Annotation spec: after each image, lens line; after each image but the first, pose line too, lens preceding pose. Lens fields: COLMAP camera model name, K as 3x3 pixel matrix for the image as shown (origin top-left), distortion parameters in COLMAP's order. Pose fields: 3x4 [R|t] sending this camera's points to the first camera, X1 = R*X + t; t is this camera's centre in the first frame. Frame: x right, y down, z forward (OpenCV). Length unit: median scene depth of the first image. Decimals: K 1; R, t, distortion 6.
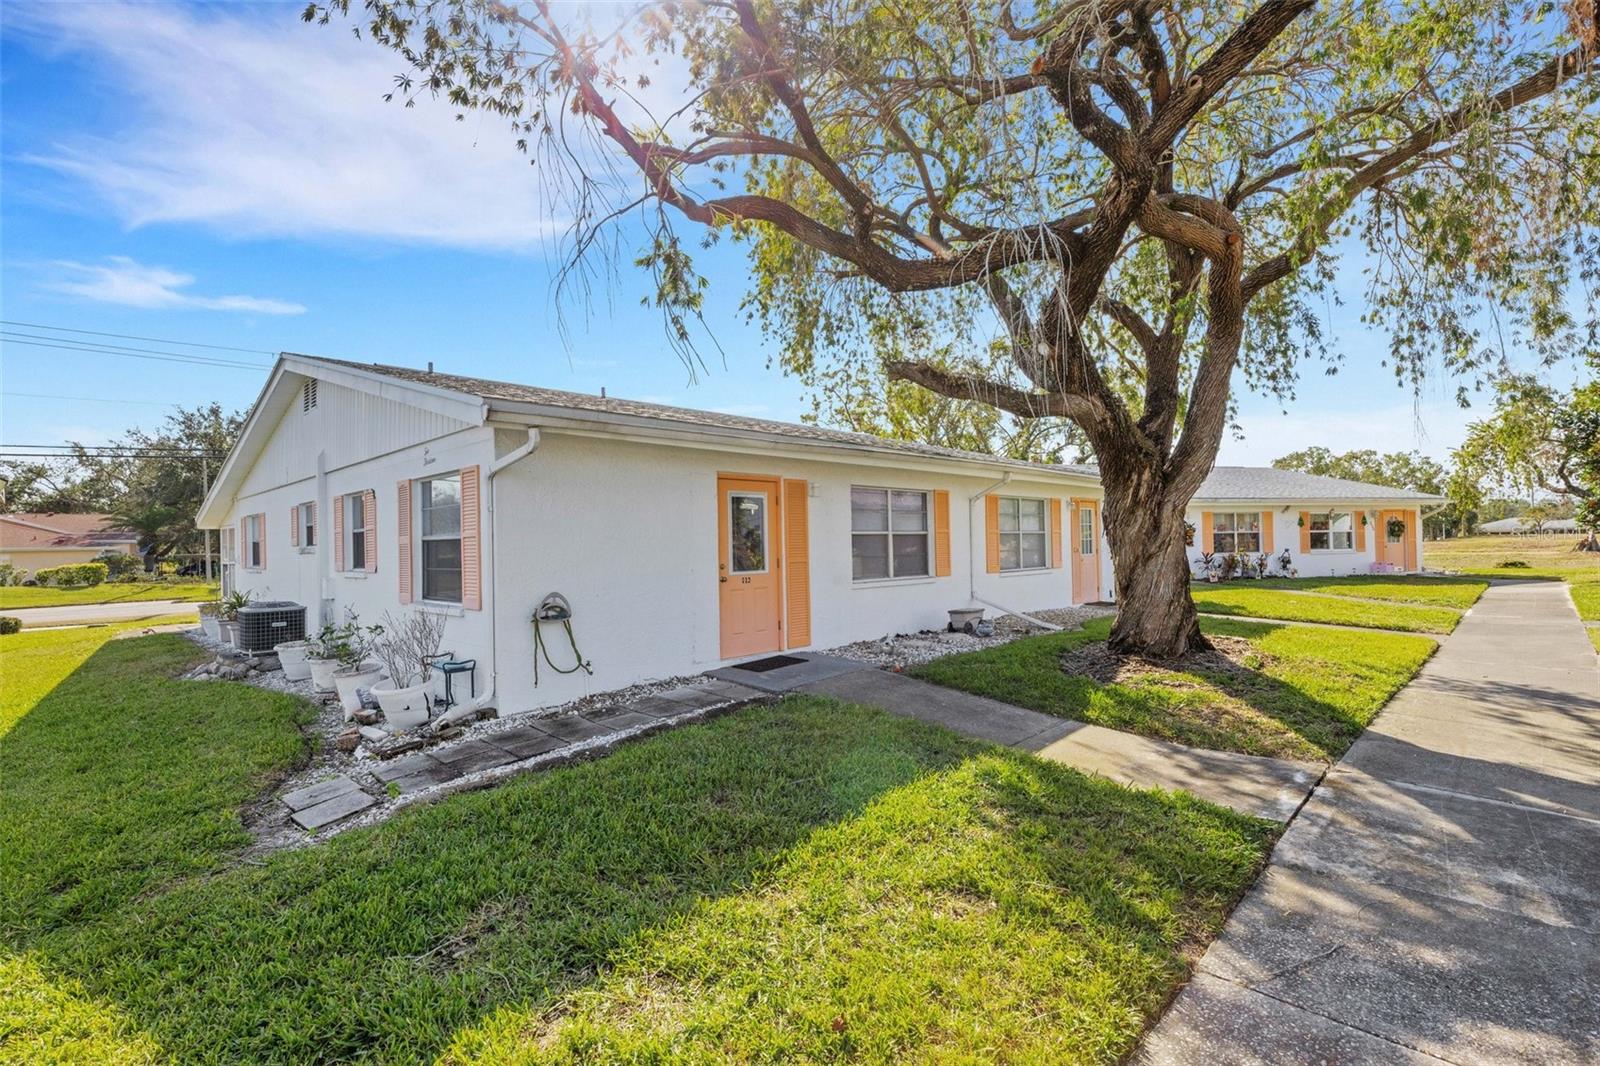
lens RADIAL K [[735.4, 0, 804.1], [0, 735.4, 532.0], [0, 0, 1]] dist [0.005995, -0.000231]
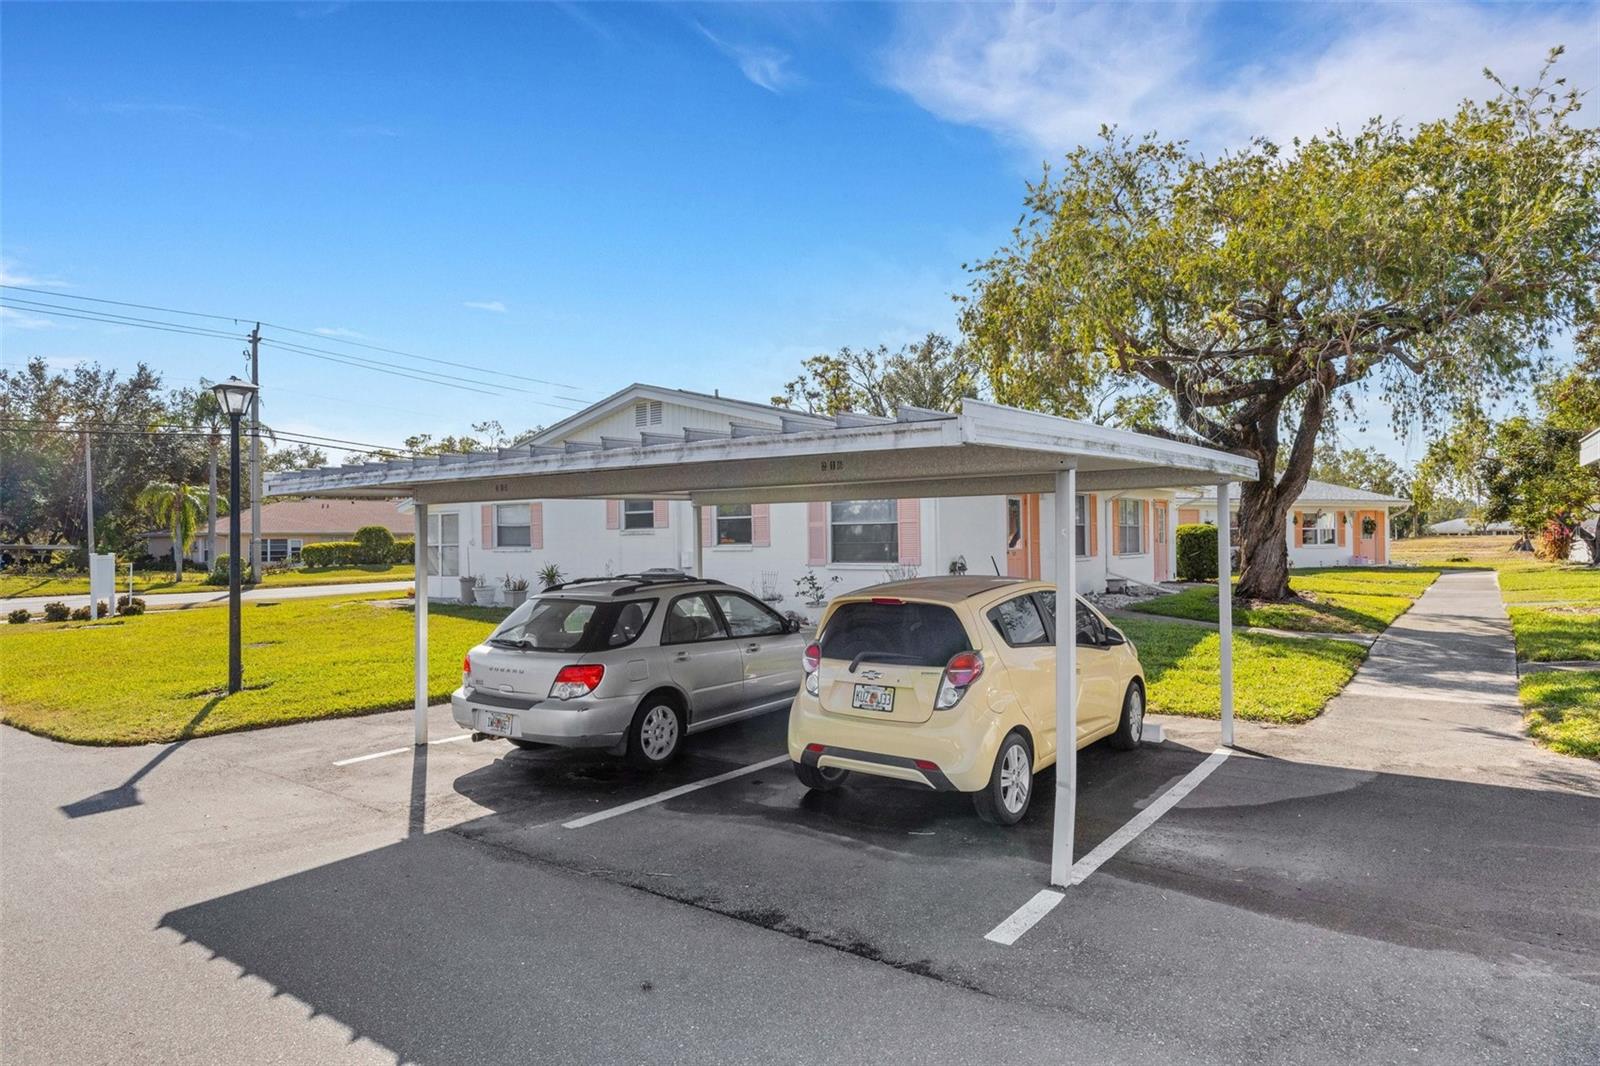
lens RADIAL K [[917.3, 0, 799.8], [0, 917.3, 527.4], [0, 0, 1]] dist [0.005258, 0.001460]
pose [[0.989997, 0.010373, 0.140708, -0.318154], [-0.010481, 0.999945, 0.000025, 0.006099], [-0.140700, -0.001500, 0.990051, -0.335631]]
